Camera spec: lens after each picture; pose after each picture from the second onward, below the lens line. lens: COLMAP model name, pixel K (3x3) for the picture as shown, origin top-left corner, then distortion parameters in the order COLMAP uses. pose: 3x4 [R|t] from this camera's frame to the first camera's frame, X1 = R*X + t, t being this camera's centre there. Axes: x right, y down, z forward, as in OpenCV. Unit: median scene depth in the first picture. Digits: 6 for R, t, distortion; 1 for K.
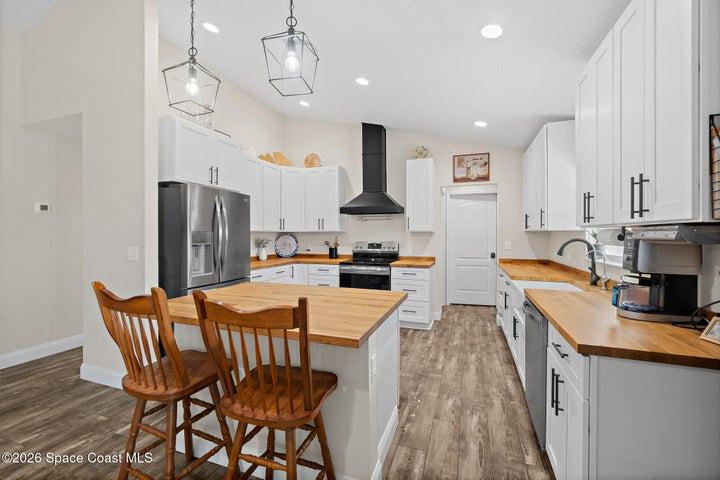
lens RADIAL K [[312.8, 0, 353.8], [0, 312.8, 234.9], [0, 0, 1]] dist [-0.002414, -0.000165]
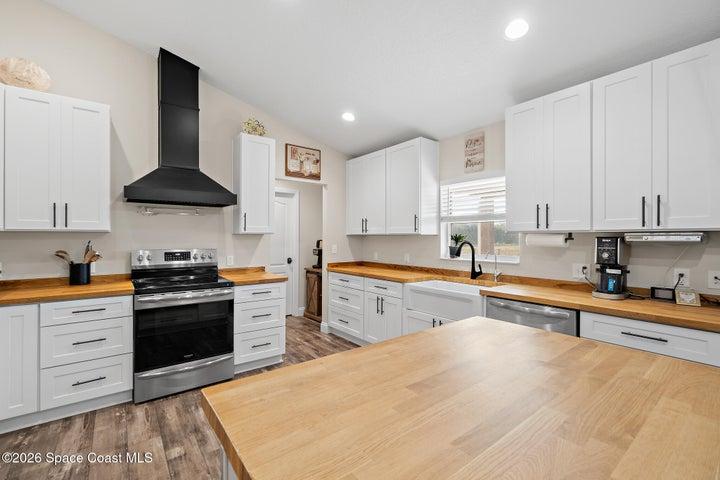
lens RADIAL K [[311.4, 0, 352.6], [0, 311.4, 237.4], [0, 0, 1]] dist [-0.002515, -0.000250]
pose [[0.535323, 0.003902, 0.844639, -0.275921], [-0.001119, 0.999992, -0.003910, 0.000520], [-0.844647, 0.001148, 0.535323, 0.390534]]
